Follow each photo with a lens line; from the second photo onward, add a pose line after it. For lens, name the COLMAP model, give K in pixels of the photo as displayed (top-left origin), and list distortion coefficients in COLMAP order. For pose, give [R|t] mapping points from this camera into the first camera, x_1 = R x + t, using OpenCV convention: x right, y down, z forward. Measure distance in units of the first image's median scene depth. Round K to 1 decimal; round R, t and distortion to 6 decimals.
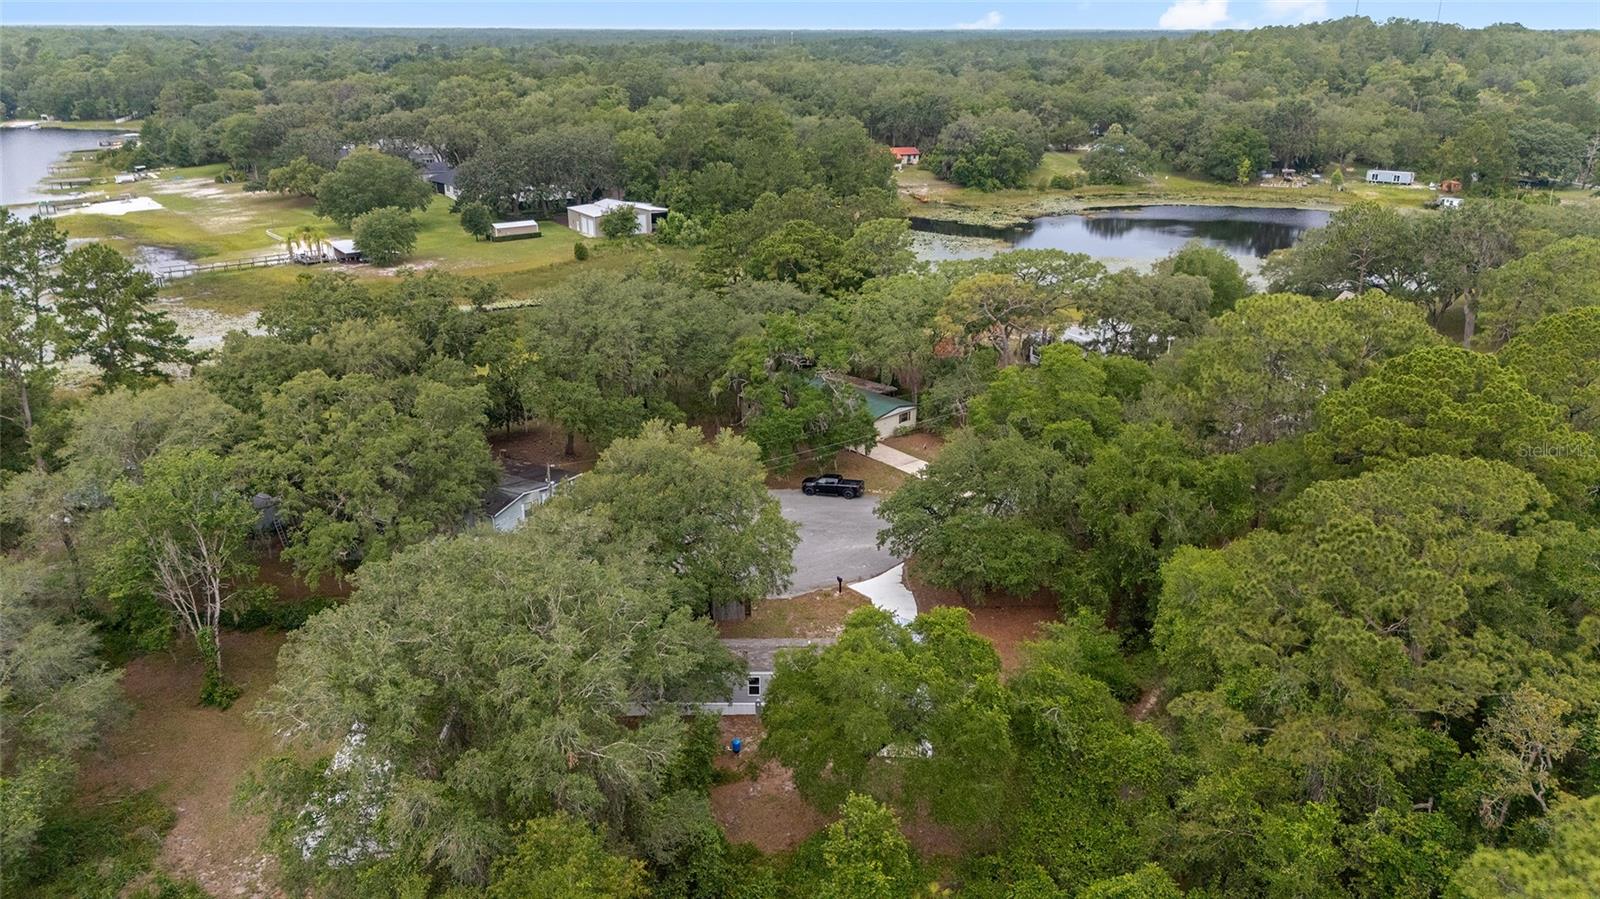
lens RADIAL K [[1169.6, 0, 806.9], [0, 1169.6, 451.0], [0, 0, 1]] dist [0.082111, -0.105407]
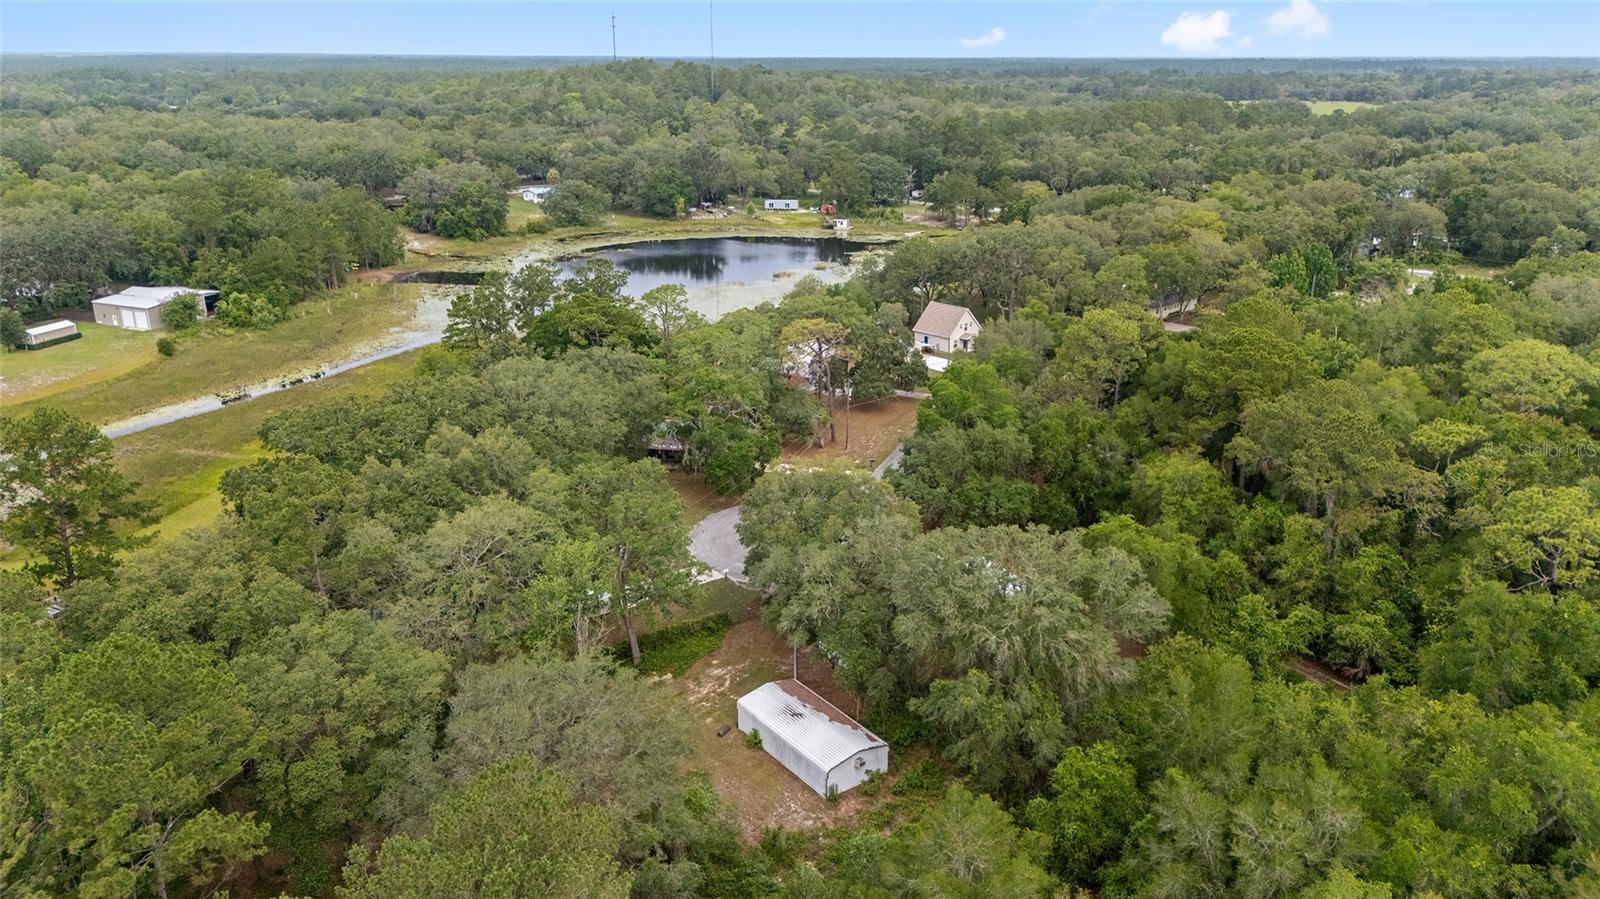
lens RADIAL K [[1169.6, 0, 806.9], [0, 1169.6, 451.0], [0, 0, 1]] dist [0.082111, -0.105407]
pose [[0.812062, -0.185754, 0.553219, -0.226266], [0.194293, 0.979963, 0.043842, -0.023487], [-0.550278, 0.071884, 0.831882, -0.034815]]
